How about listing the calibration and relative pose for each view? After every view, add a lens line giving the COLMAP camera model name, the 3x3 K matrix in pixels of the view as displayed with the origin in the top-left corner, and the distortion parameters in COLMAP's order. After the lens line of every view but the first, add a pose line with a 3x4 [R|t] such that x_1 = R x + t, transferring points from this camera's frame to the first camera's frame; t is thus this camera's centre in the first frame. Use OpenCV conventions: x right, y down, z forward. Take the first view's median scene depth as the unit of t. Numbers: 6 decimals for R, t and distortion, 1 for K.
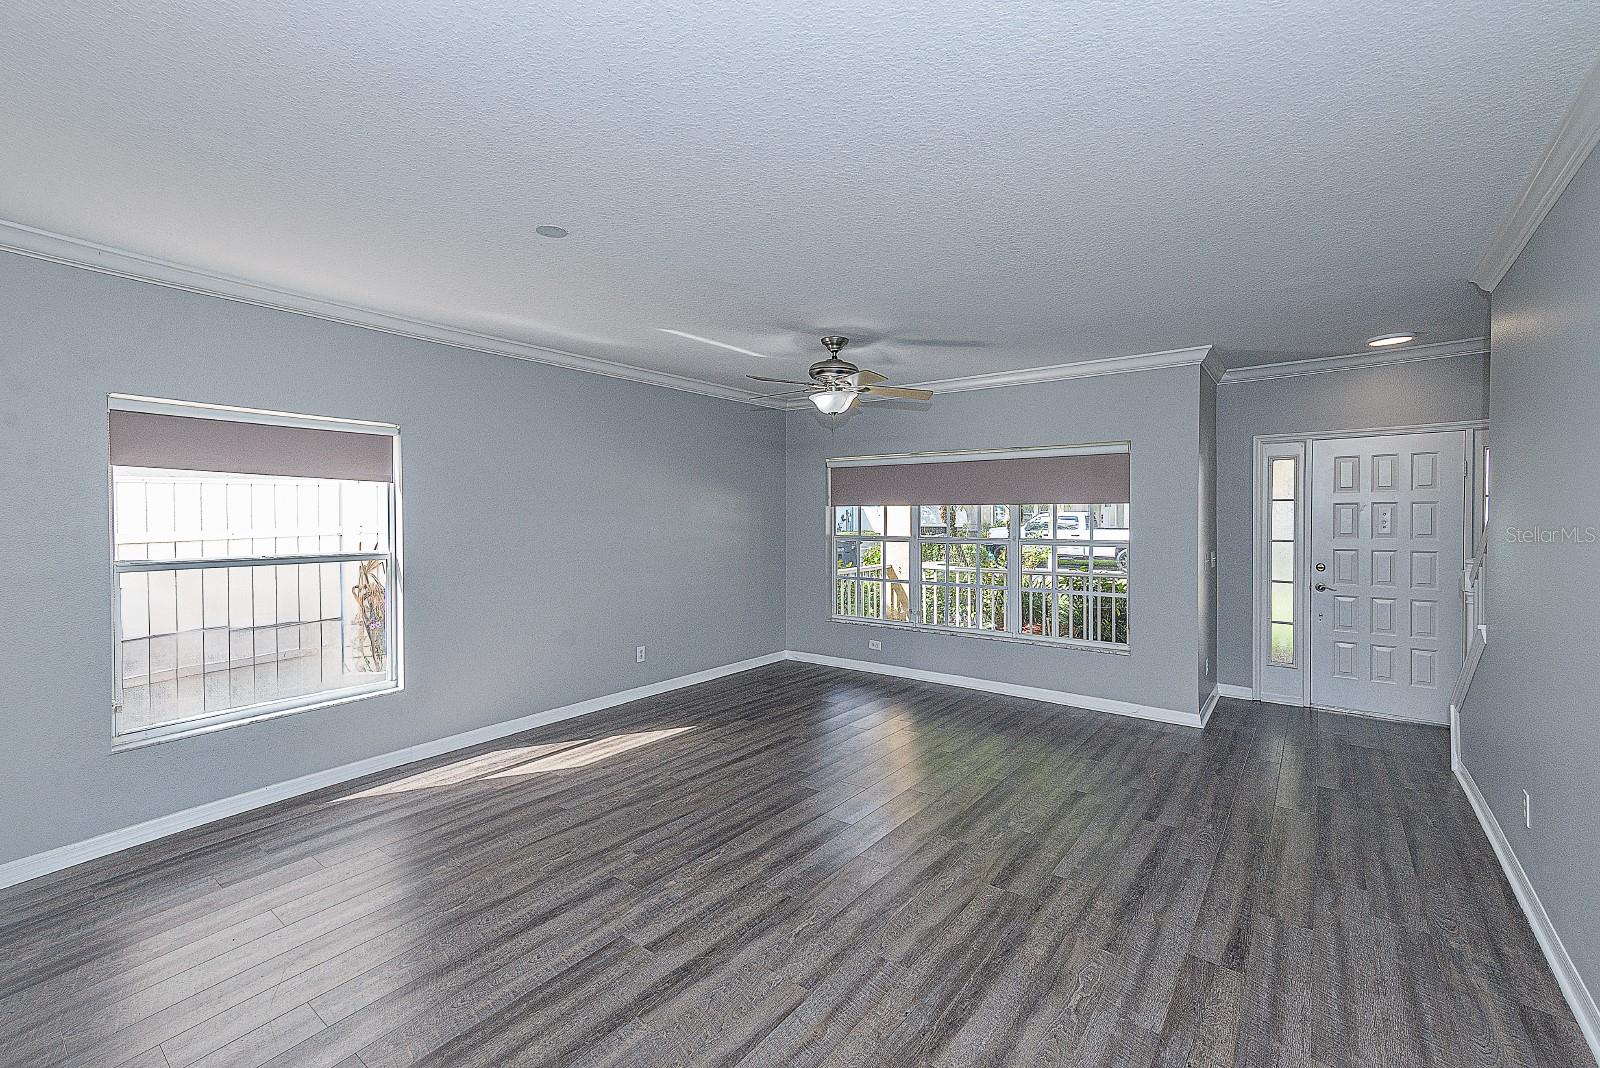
lens RADIAL K [[704.4, 0, 776.7], [0, 704.4, 529.0], [0, 0, 1]] dist [0.011813, -0.000398]
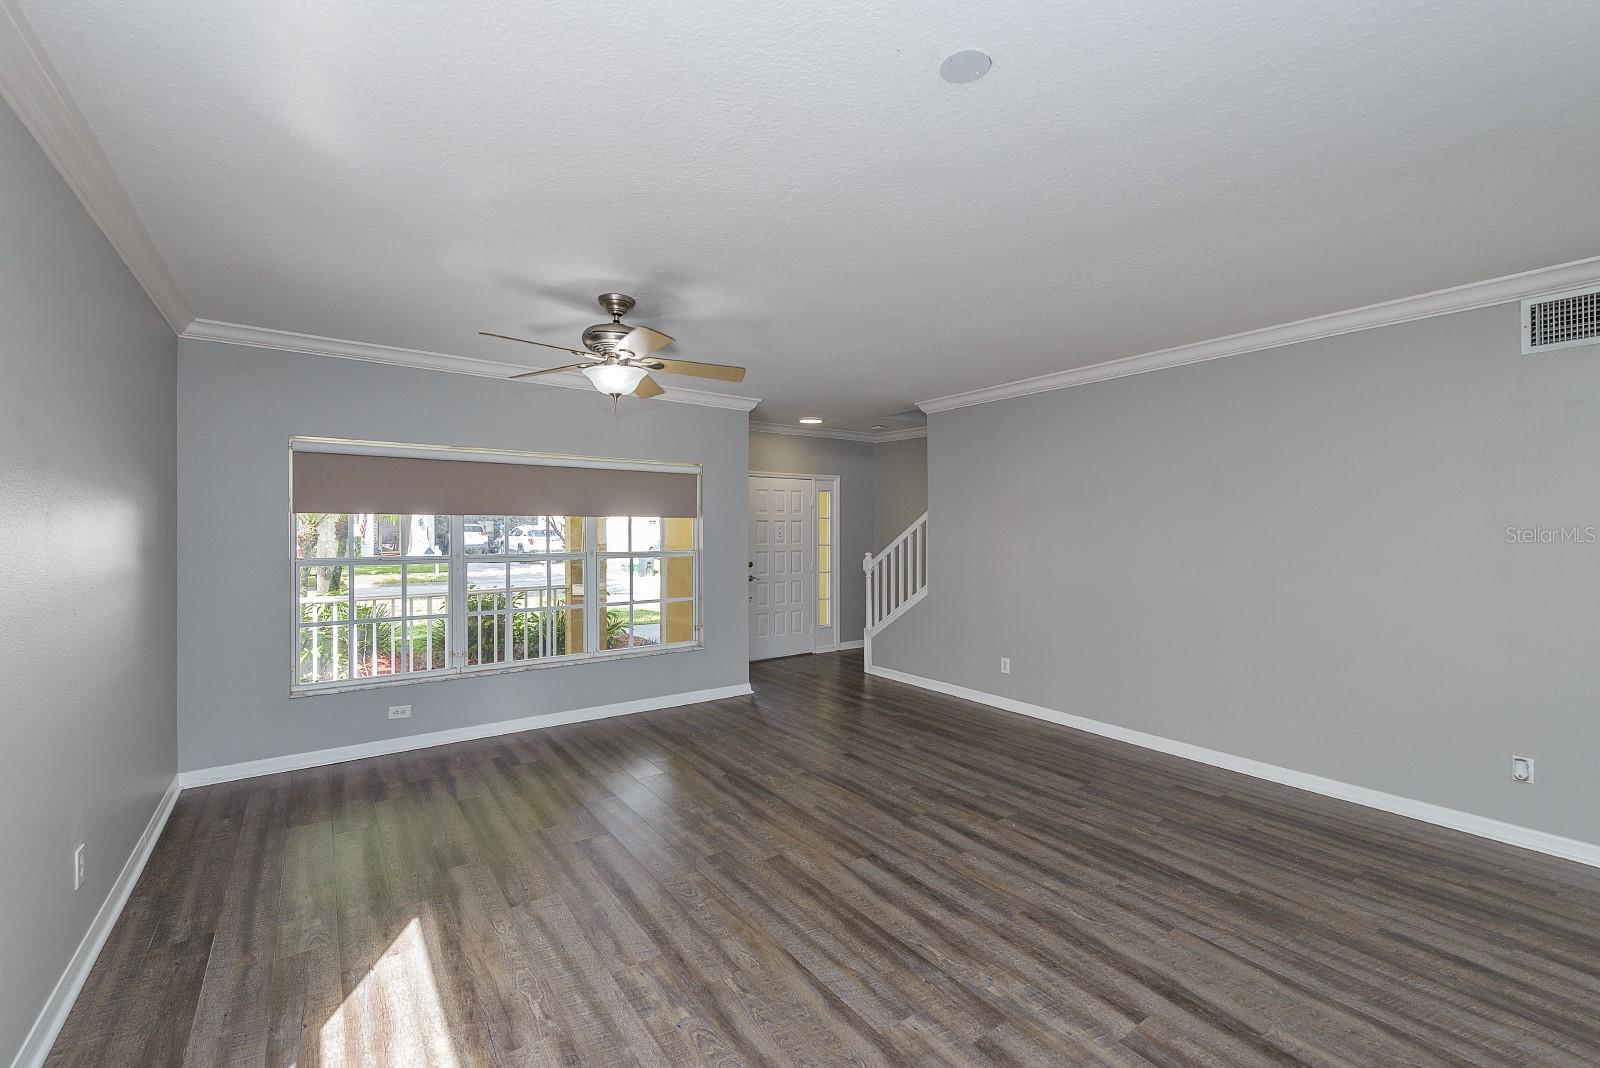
lens RADIAL K [[670.5, 0, 800.0], [0, 670.5, 534.0], [0, 0, 1]] dist [0.001503, -0.000264]
pose [[0.271687, -0.005253, 0.962371, -0.699275], [0.024855, 0.999690, -0.001560, -0.006826], [-0.962065, 0.024344, 0.271733, 0.753767]]
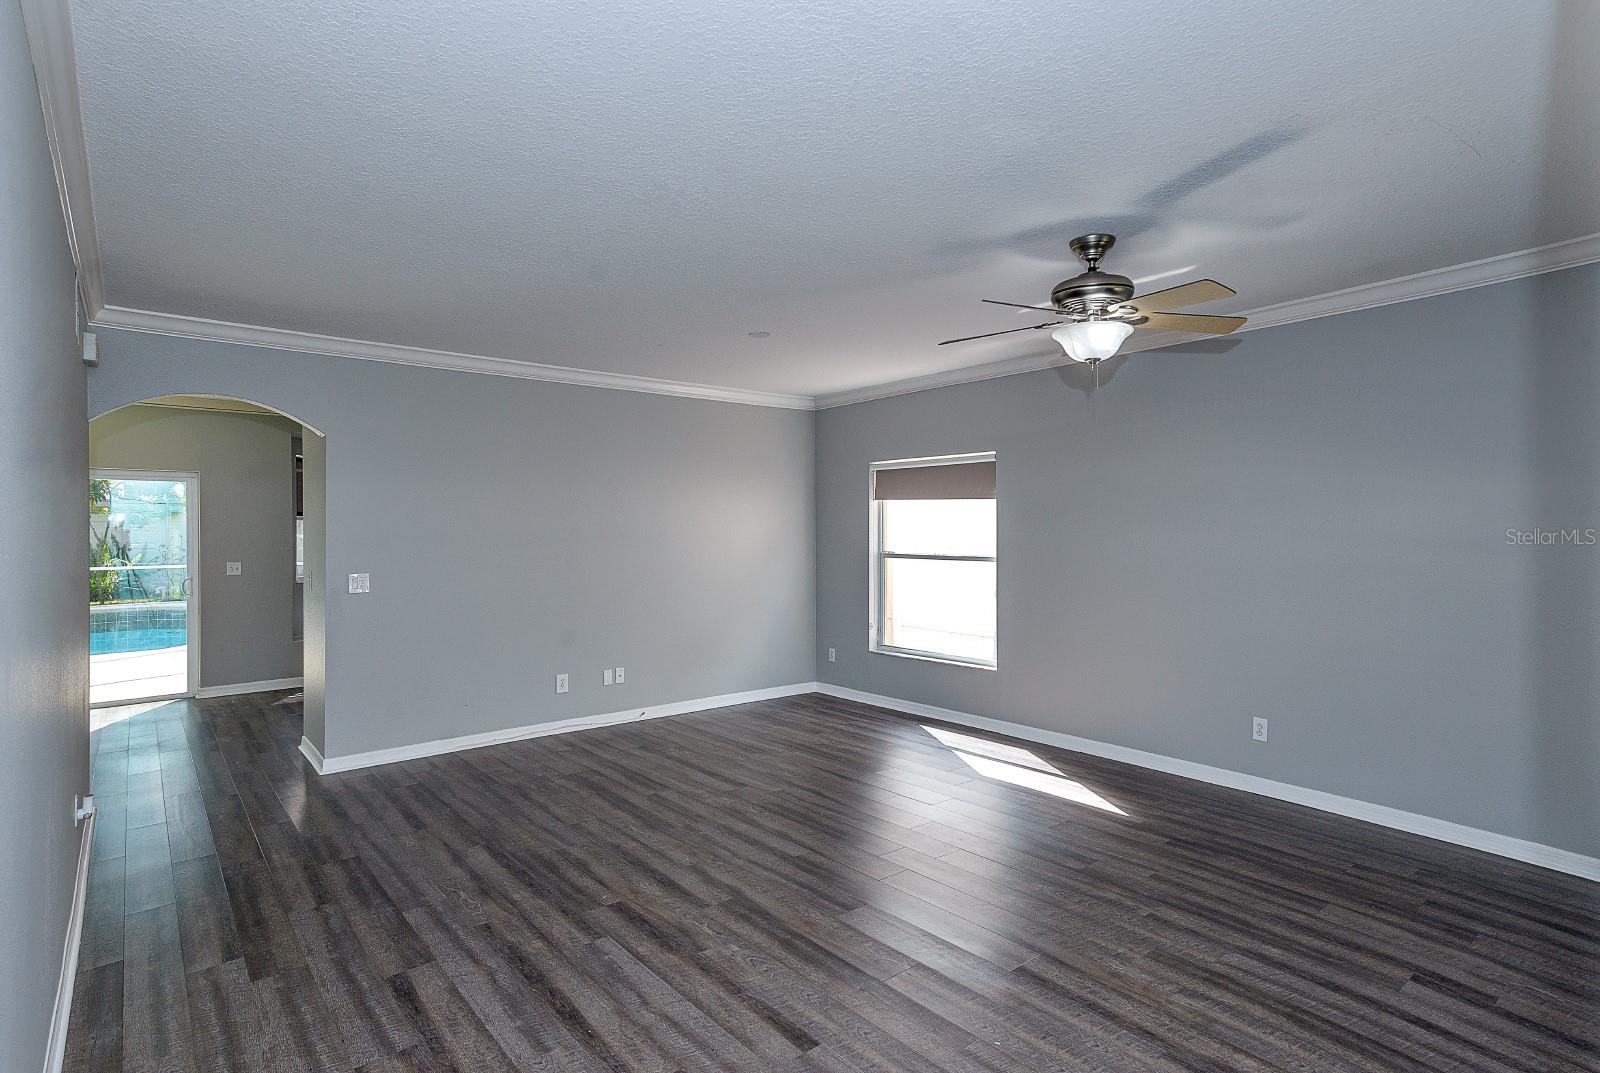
lens RADIAL K [[815.2, 0, 800.0], [0, 815.2, 536.5], [0, 0, 1]] dist [0.002824, 0.001149]
pose [[-0.216478, 0.010881, -0.976227, 1.018986], [-0.013523, 0.999809, 0.014142, -0.019567], [0.976194, 0.016263, -0.216290, 1.116647]]
